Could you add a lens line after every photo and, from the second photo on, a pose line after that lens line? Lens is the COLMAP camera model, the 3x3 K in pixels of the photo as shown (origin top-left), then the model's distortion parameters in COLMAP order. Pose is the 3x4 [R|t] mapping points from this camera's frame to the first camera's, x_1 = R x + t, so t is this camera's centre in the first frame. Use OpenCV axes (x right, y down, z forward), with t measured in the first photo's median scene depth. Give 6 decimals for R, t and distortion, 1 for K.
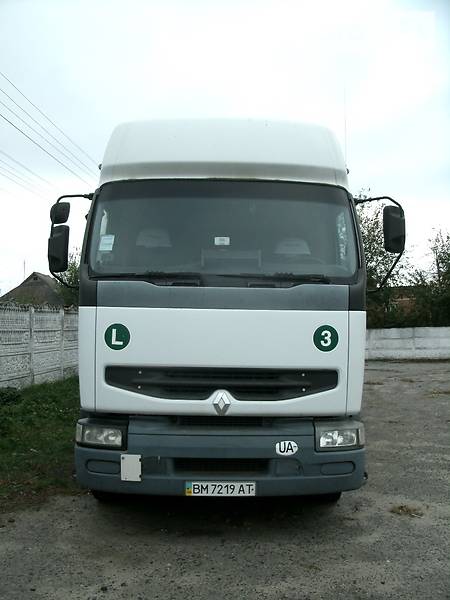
lens RADIAL K [[626.0, 0, 207.4], [0, 626.0, 304.2], [0, 0, 1]] dist [-0.273818, 0.364259]
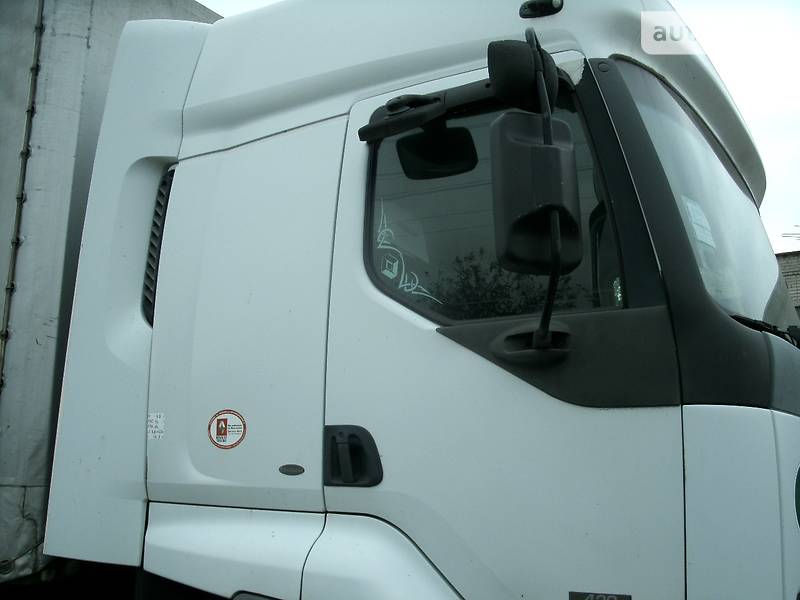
lens RADIAL K [[834.7, 0, 402.8], [0, 834.7, 311.6], [0, 0, 1]] dist [-0.273818, 0.364259]
pose [[0.549073, 0.171347, 0.818022, -0.642754], [-0.058393, 0.984232, -0.166967, 0.034936], [-0.833732, 0.043911, 0.550420, 0.944985]]
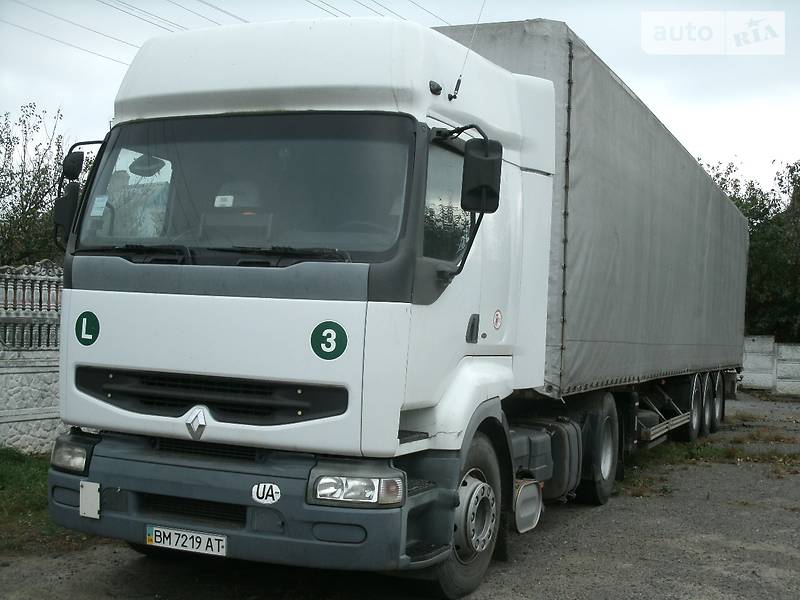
lens RADIAL K [[1079.8, 0, 400.0], [0, 1079.8, 300.0], [0, 0, 1]] dist [-0.145228, 0.046740]
pose [[0.925424, 0.020480, -0.378378, 0.717390], [-0.016645, 0.999772, 0.013403, -0.007260], [0.378566, -0.006105, 0.925554, -0.079618]]
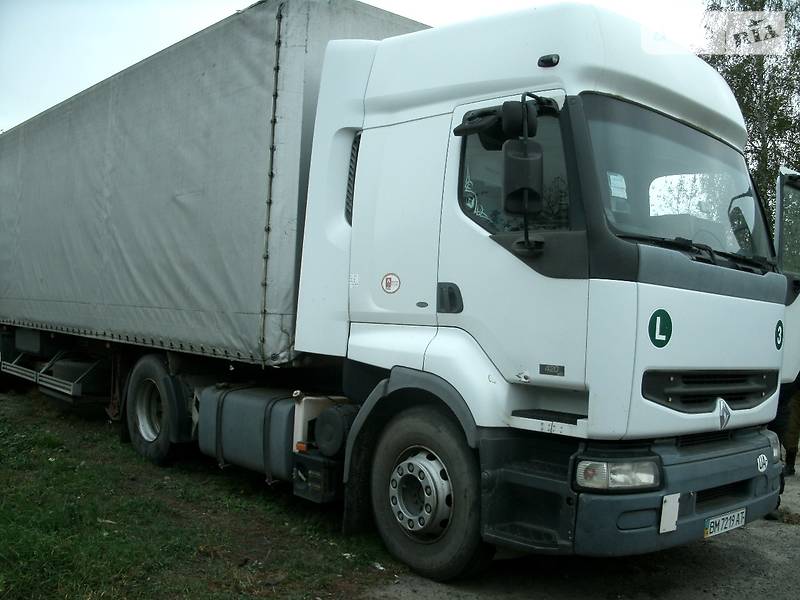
lens RADIAL K [[834.7, 0, 402.8], [0, 834.7, 311.6], [0, 0, 1]] dist [-0.273818, 0.364259]
pose [[0.729361, 0.035884, 0.683187, -0.977765], [-0.079318, 0.996324, 0.032347, 0.027228], [-0.679515, -0.077781, 0.729527, 0.536202]]
